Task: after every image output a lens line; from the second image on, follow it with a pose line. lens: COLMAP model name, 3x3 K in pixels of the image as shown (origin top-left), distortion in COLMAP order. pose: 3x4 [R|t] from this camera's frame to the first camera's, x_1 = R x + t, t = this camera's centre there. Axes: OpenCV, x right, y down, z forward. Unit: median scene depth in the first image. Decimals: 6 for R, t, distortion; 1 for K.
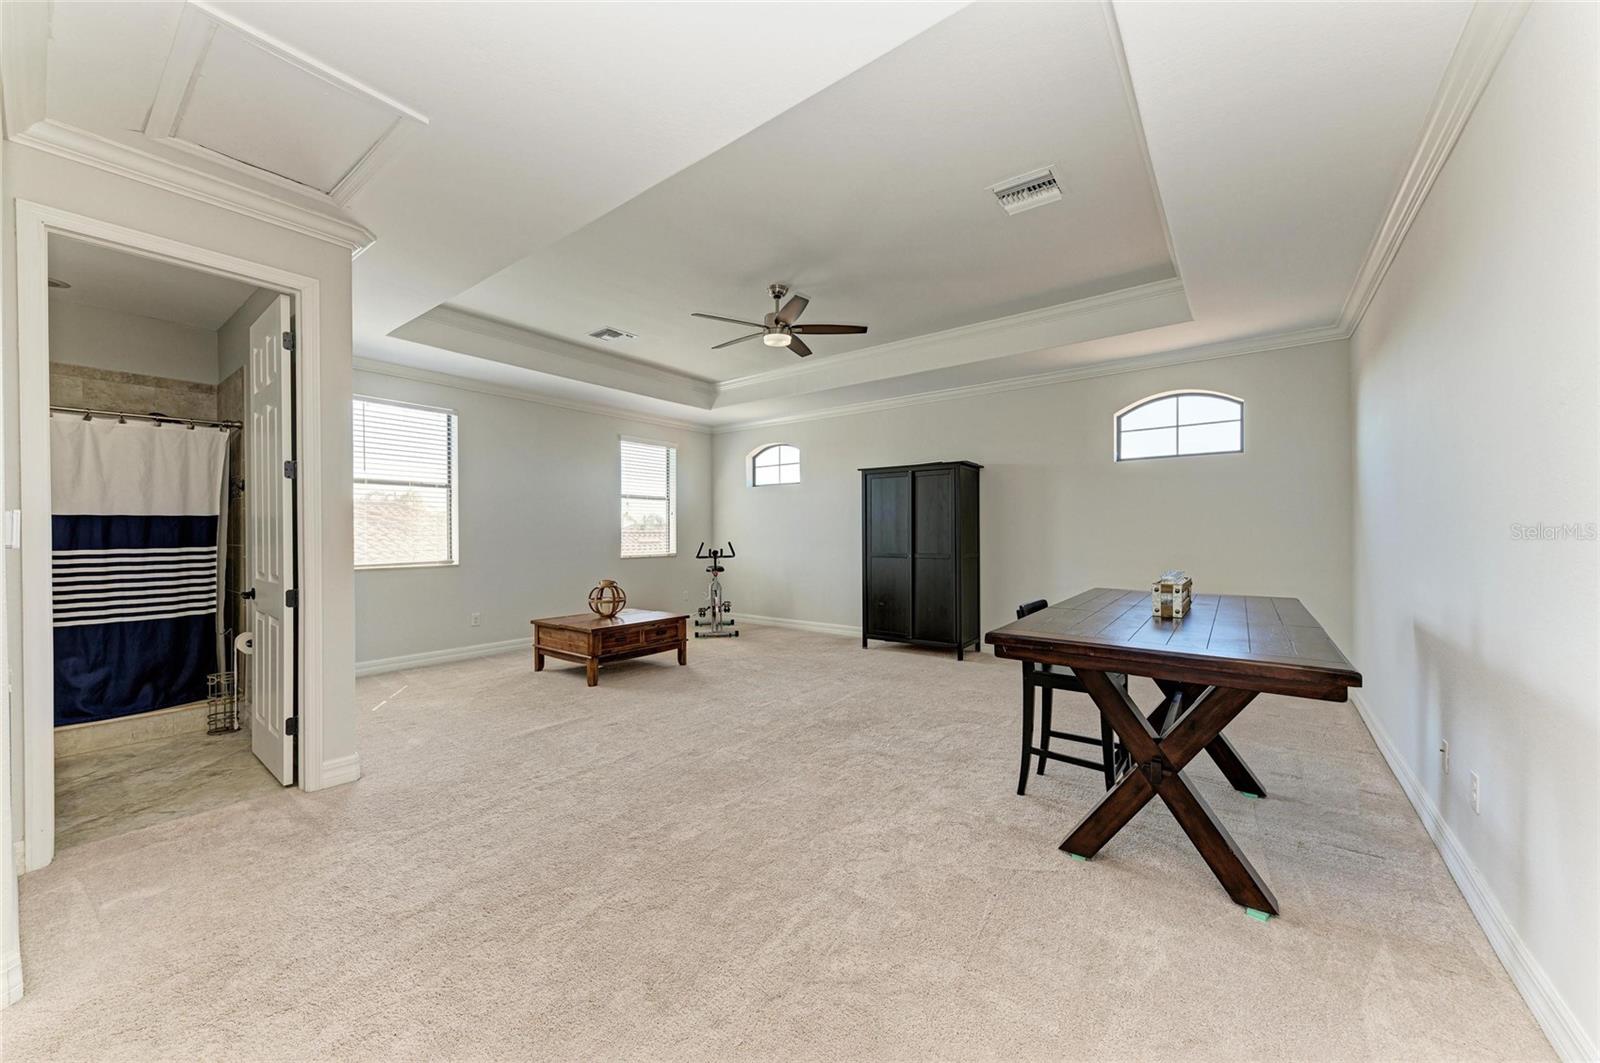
lens RADIAL K [[584.9, 0, 799.0], [0, 584.9, 535.7], [0, 0, 1]] dist [0.001416, 0.000033]
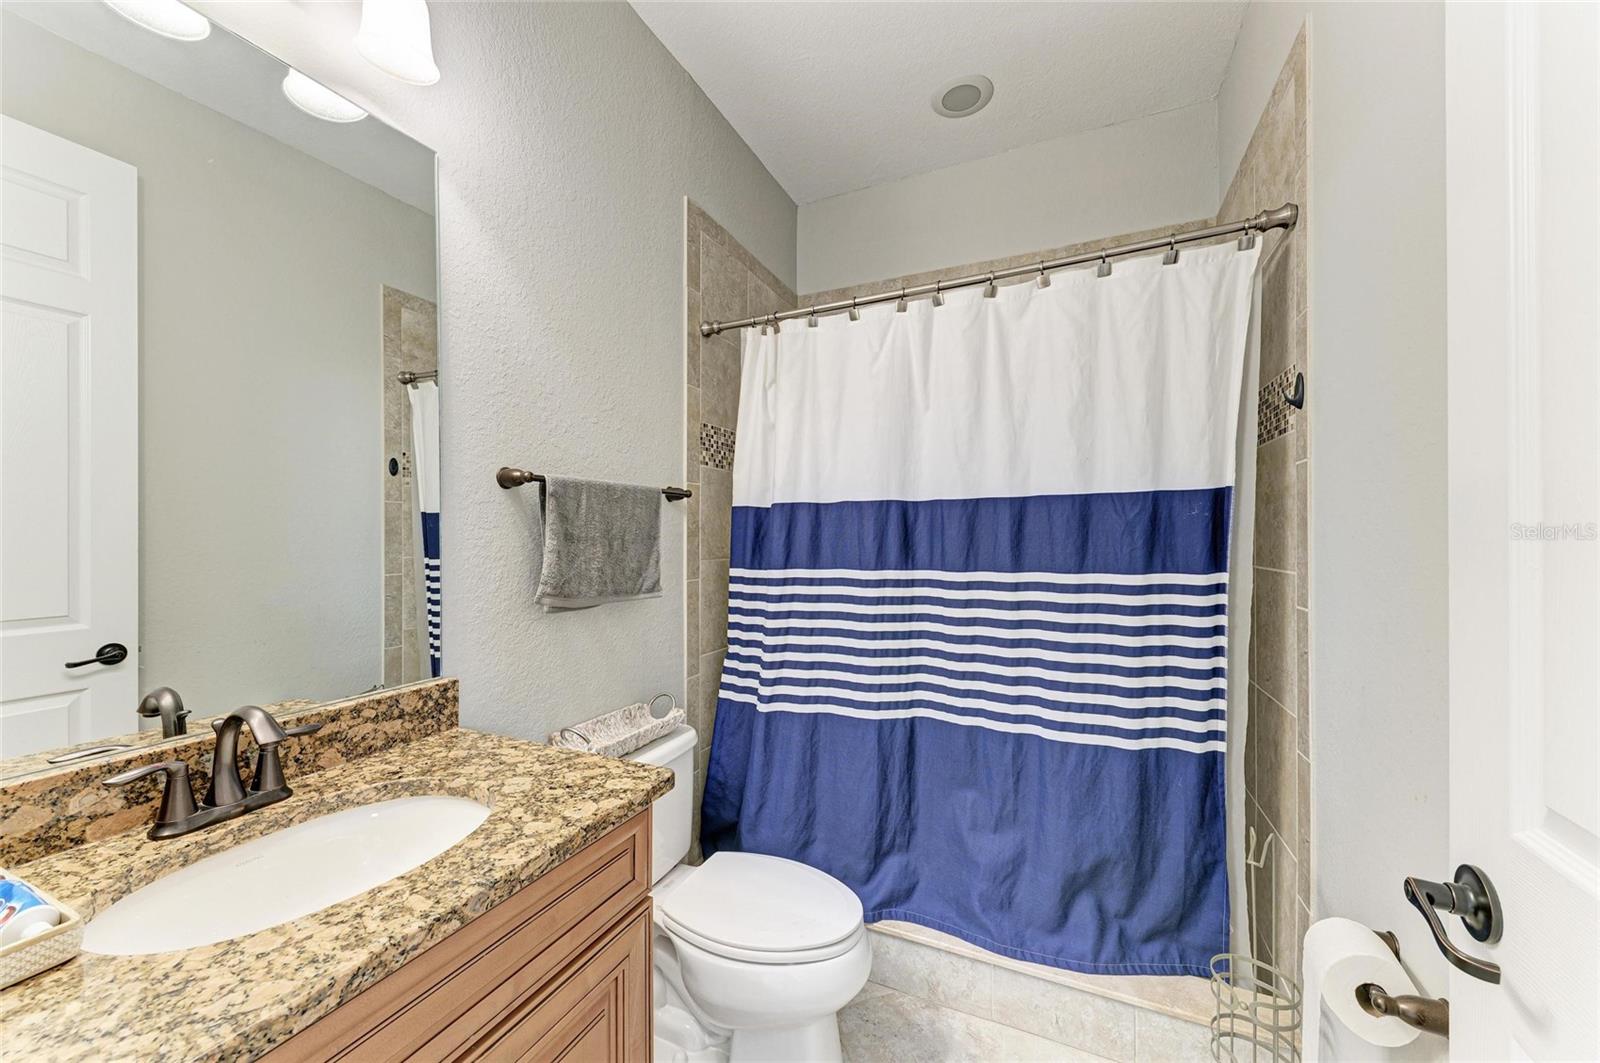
lens RADIAL K [[605.6, 0, 800.7], [0, 605.6, 538.0], [0, 0, 1]] dist [0.017882, -0.000078]
pose [[0.210592, -0.005012, -0.977561, -0.704152], [-0.005954, 0.999962, -0.006409, 0.000911], [0.977556, 0.007171, 0.210554, 0.685372]]
